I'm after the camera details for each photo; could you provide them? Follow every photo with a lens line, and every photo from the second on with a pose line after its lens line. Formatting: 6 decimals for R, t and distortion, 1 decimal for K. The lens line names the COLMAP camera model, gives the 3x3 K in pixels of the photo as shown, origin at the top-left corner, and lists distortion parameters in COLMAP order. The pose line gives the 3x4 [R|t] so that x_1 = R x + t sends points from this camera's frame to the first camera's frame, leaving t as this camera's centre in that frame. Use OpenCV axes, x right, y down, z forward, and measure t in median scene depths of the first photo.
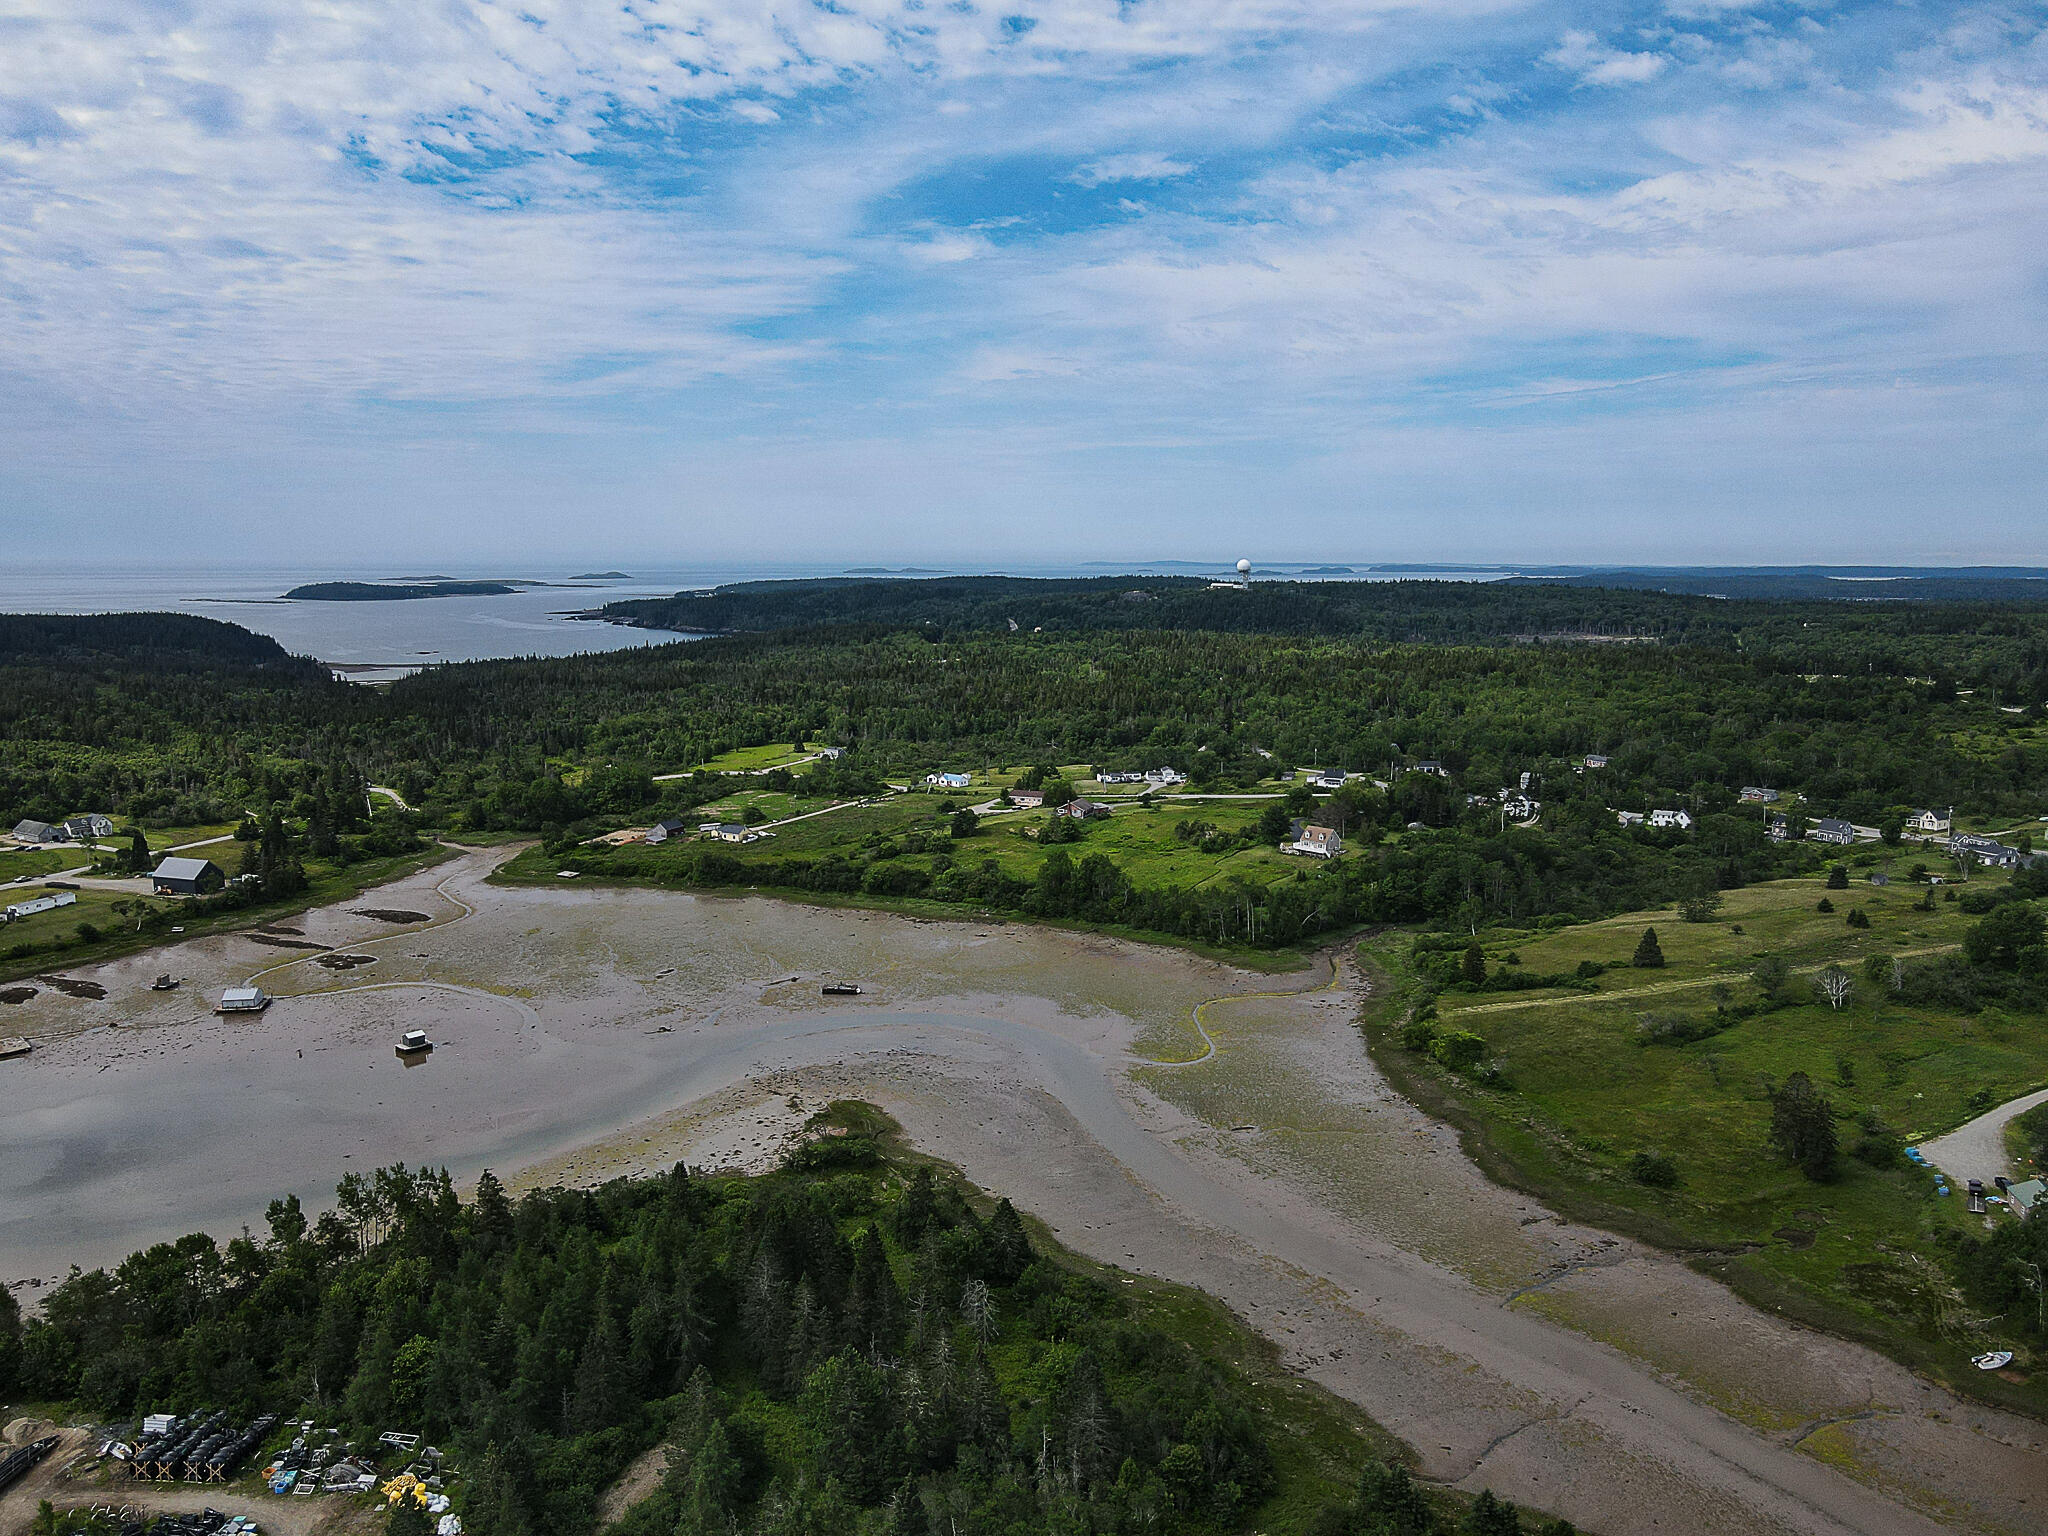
lens RADIAL K [[1494.6, 0, 1024.3], [0, 1494.6, 820.7], [0, 0, 1]] dist [0.006091, 0.010358]
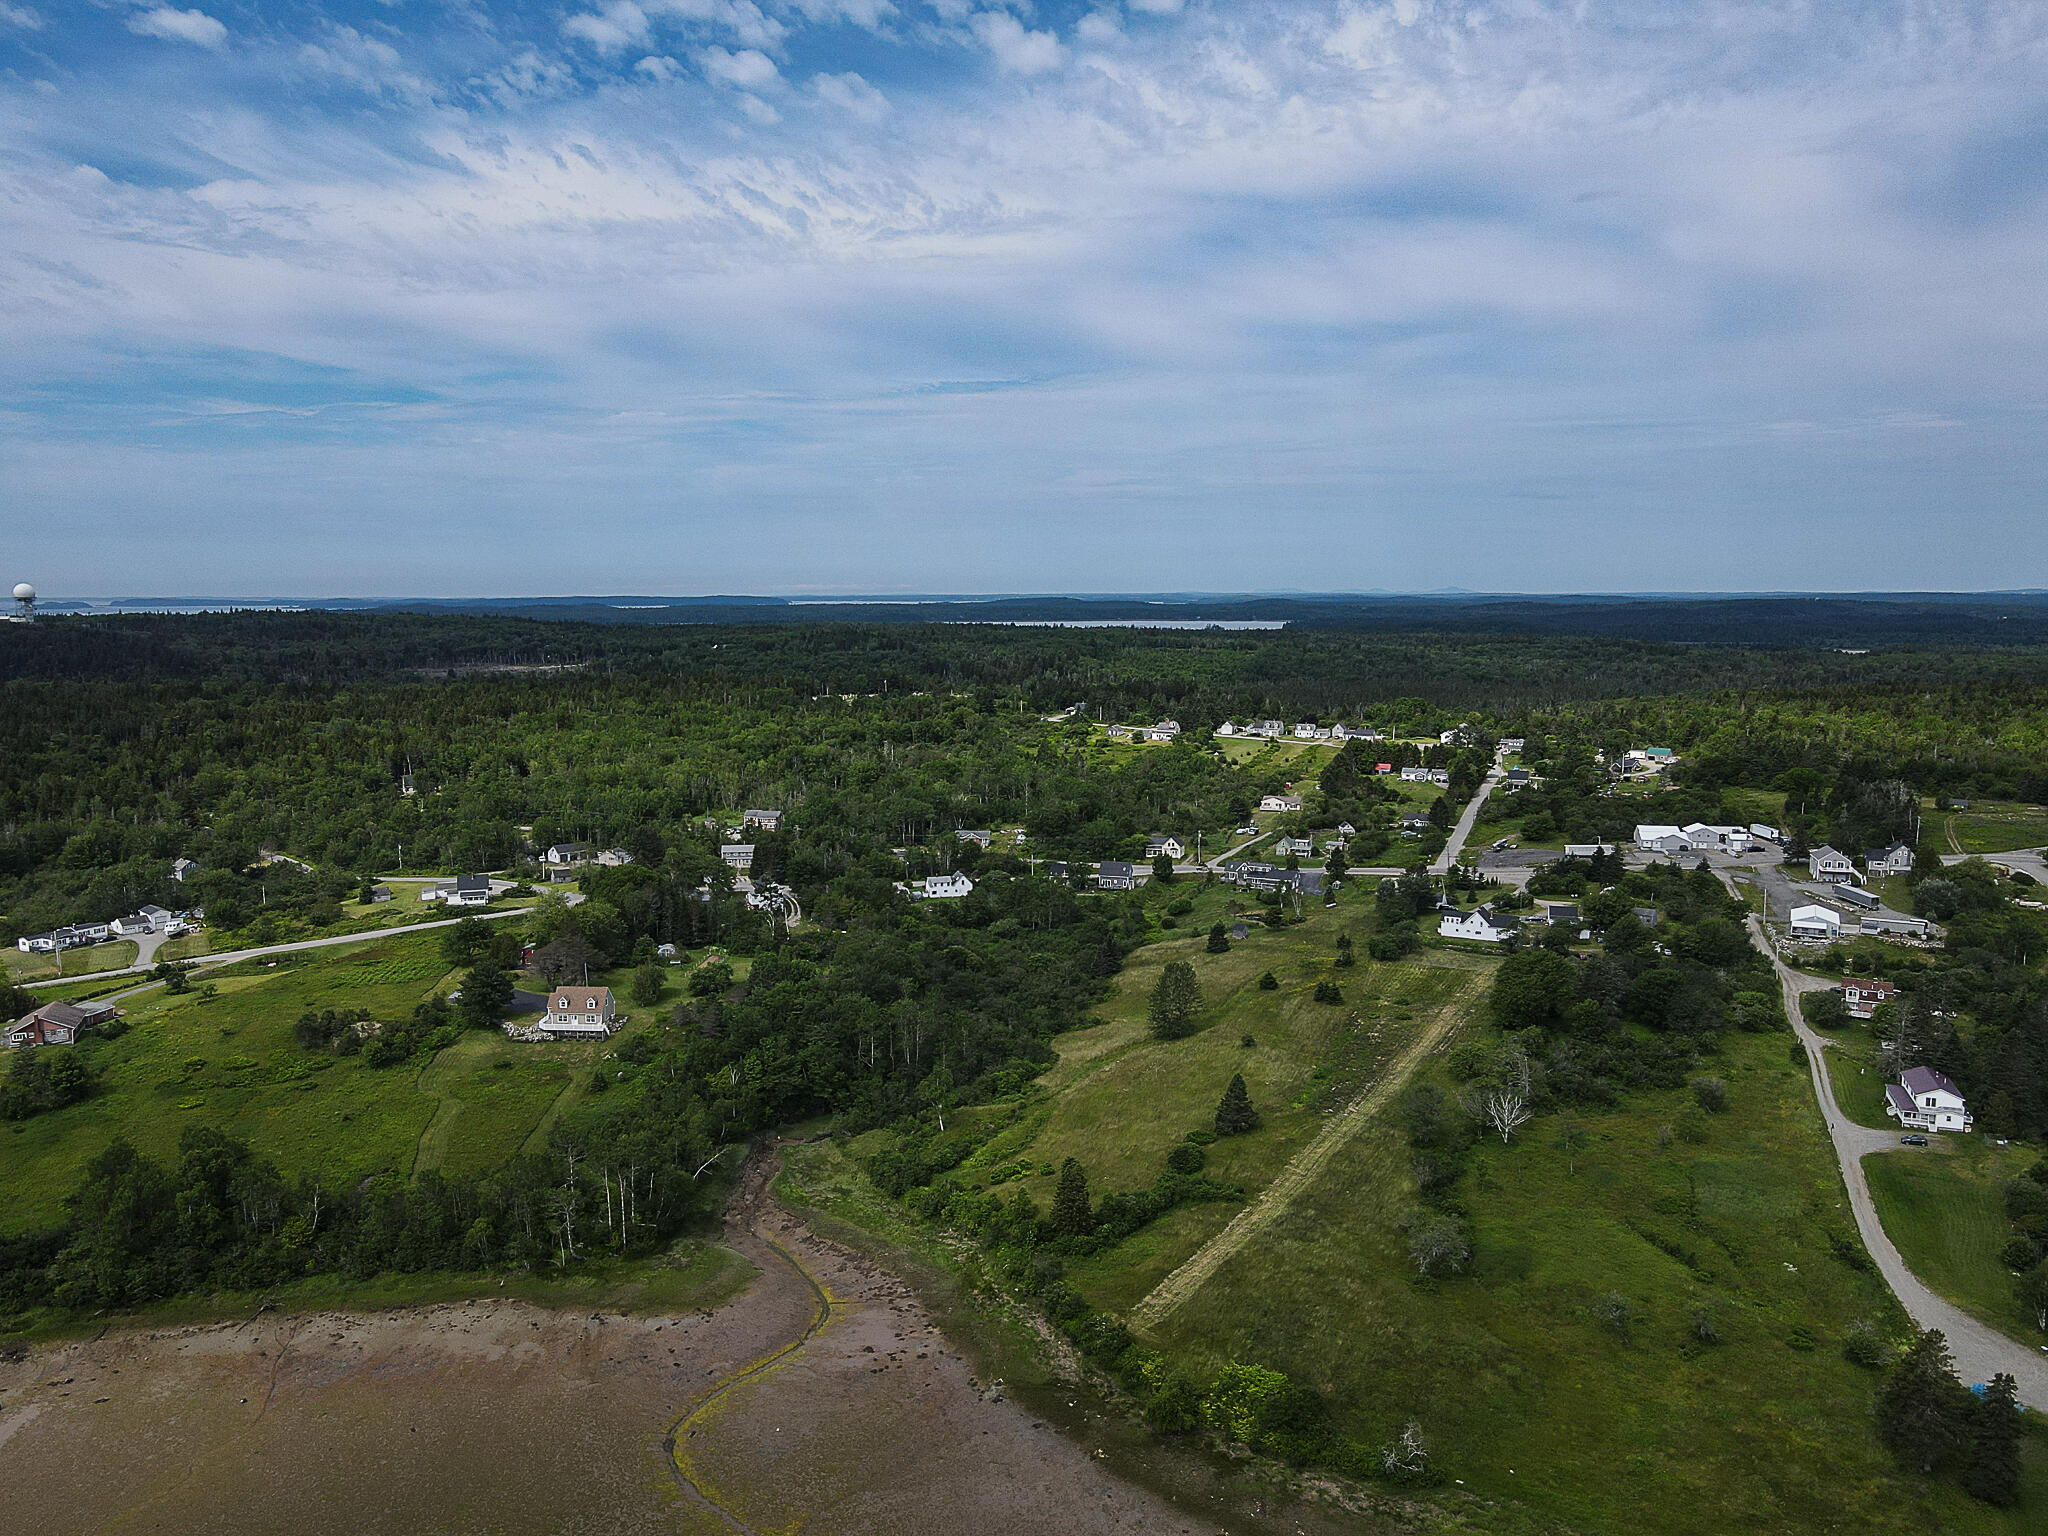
lens RADIAL K [[1494.6, 0, 1024.3], [0, 1494.6, 820.7], [0, 0, 1]] dist [0.006091, 0.010358]
pose [[0.718893, -0.111562, 0.686109, -0.022439], [0.125879, 0.991612, 0.029343, -0.015933], [-0.683628, 0.065272, 0.726906, 0.119875]]
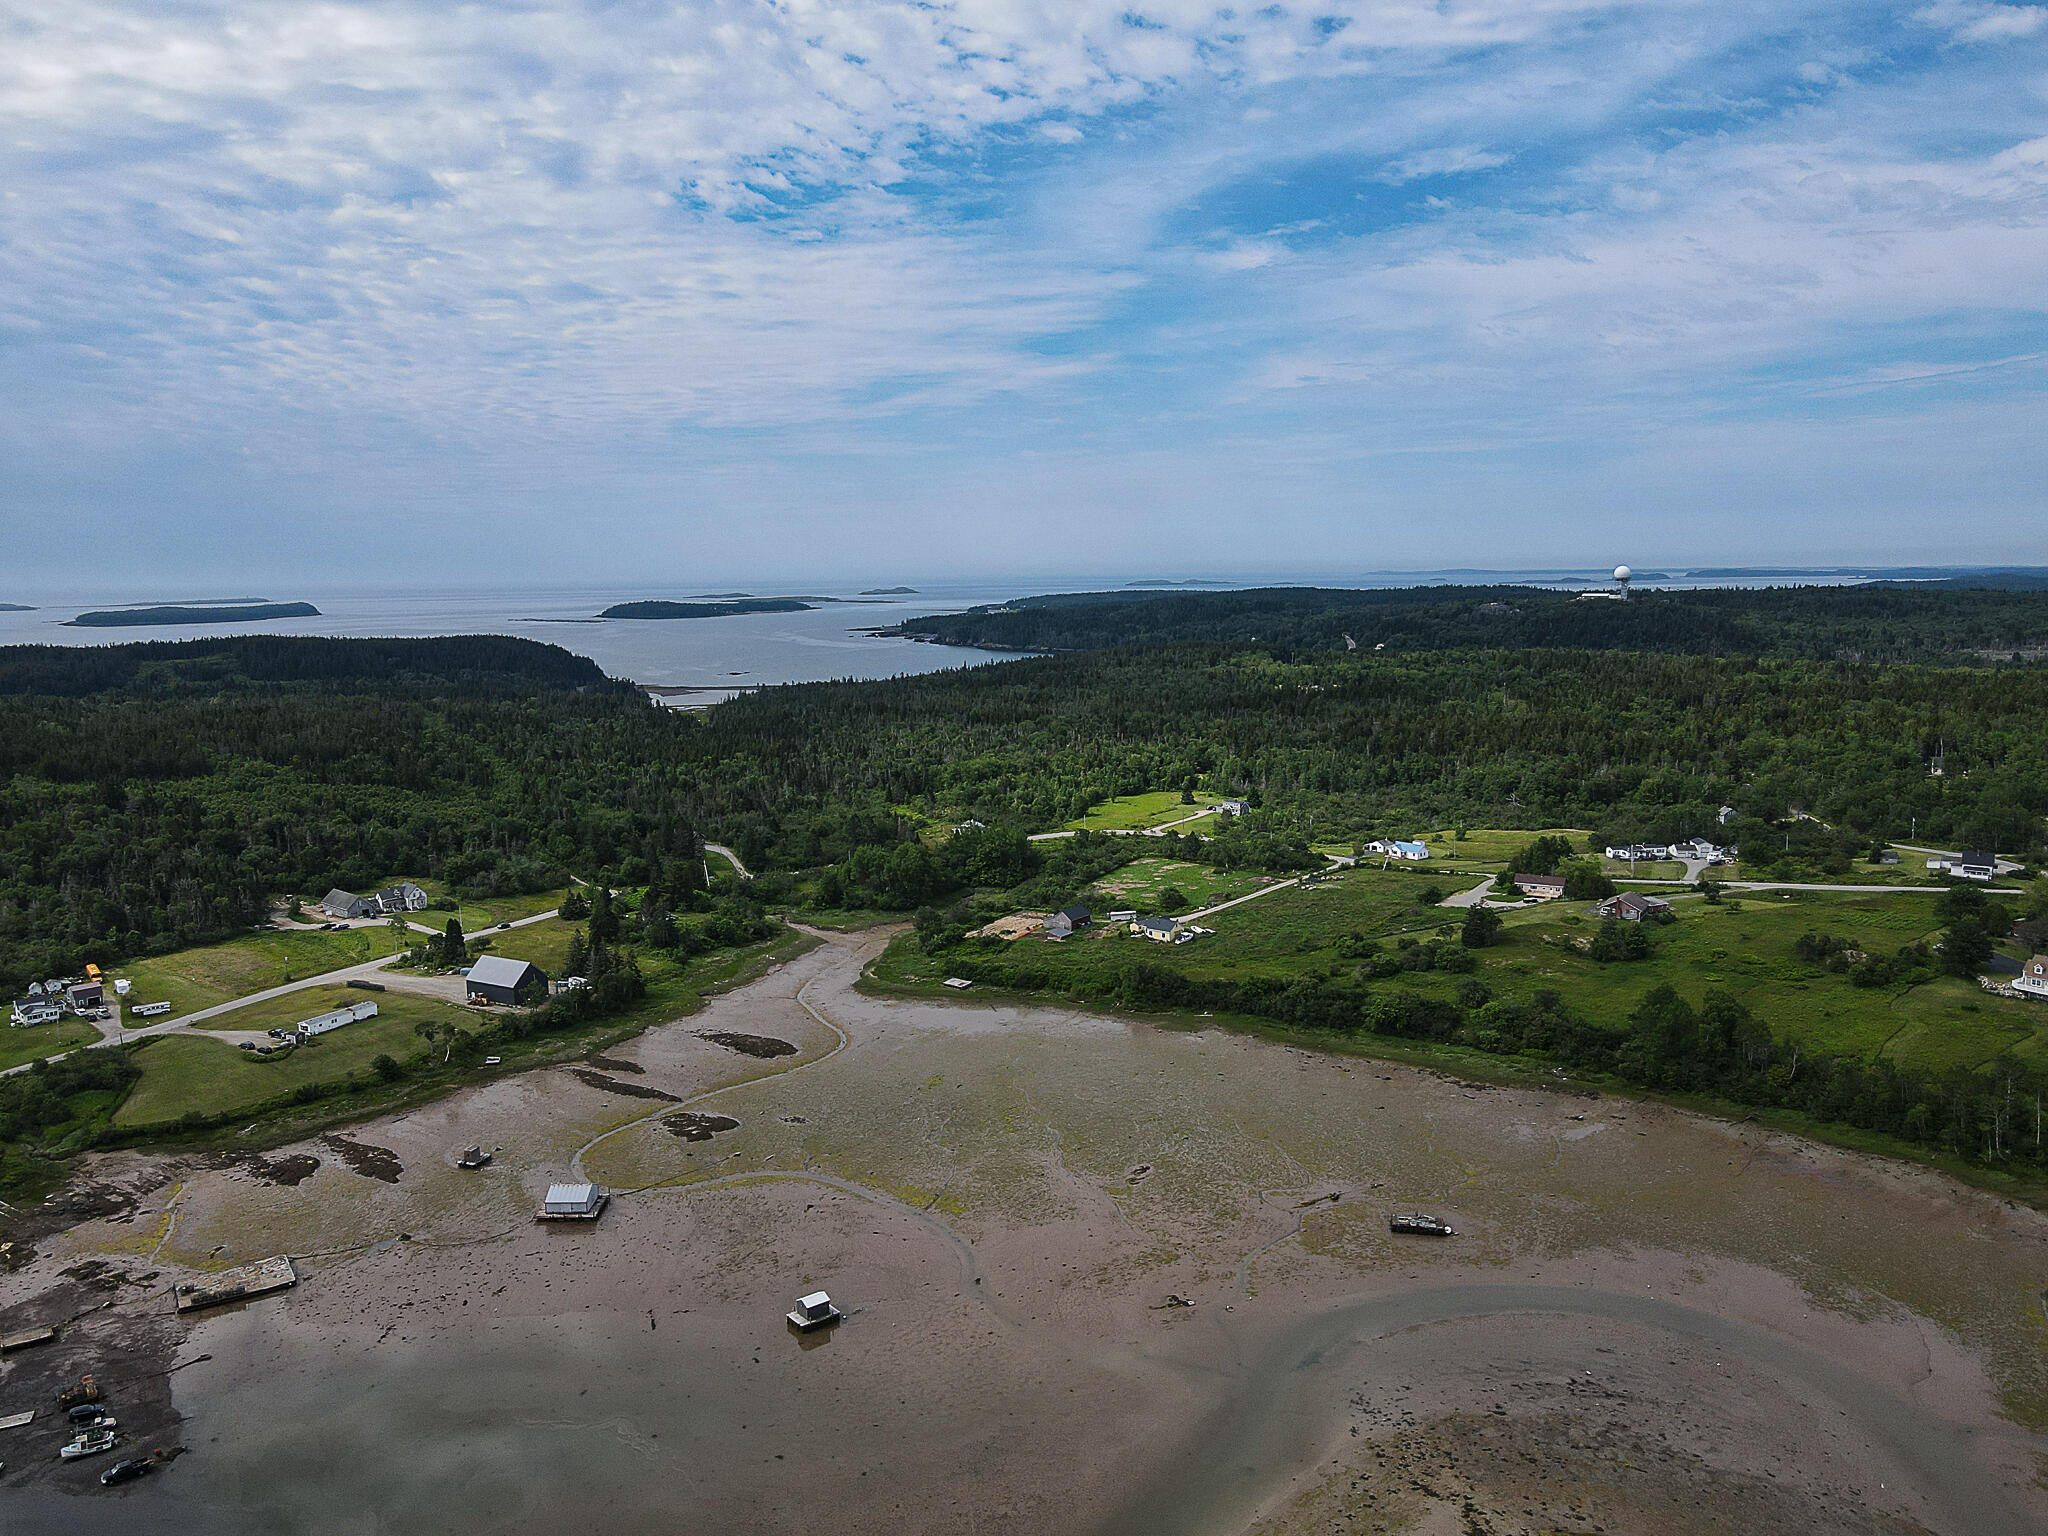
lens RADIAL K [[1527.1, 0, 1026.4], [0, 1527.1, 715.7], [0, 0, 1]] dist [-0.008245, 0.034837]
pose [[0.983824, 0.002225, -0.179125, -0.037545], [-0.016243, 0.996912, -0.076830, -0.012150], [0.178401, 0.078497, 0.980822, 0.064408]]
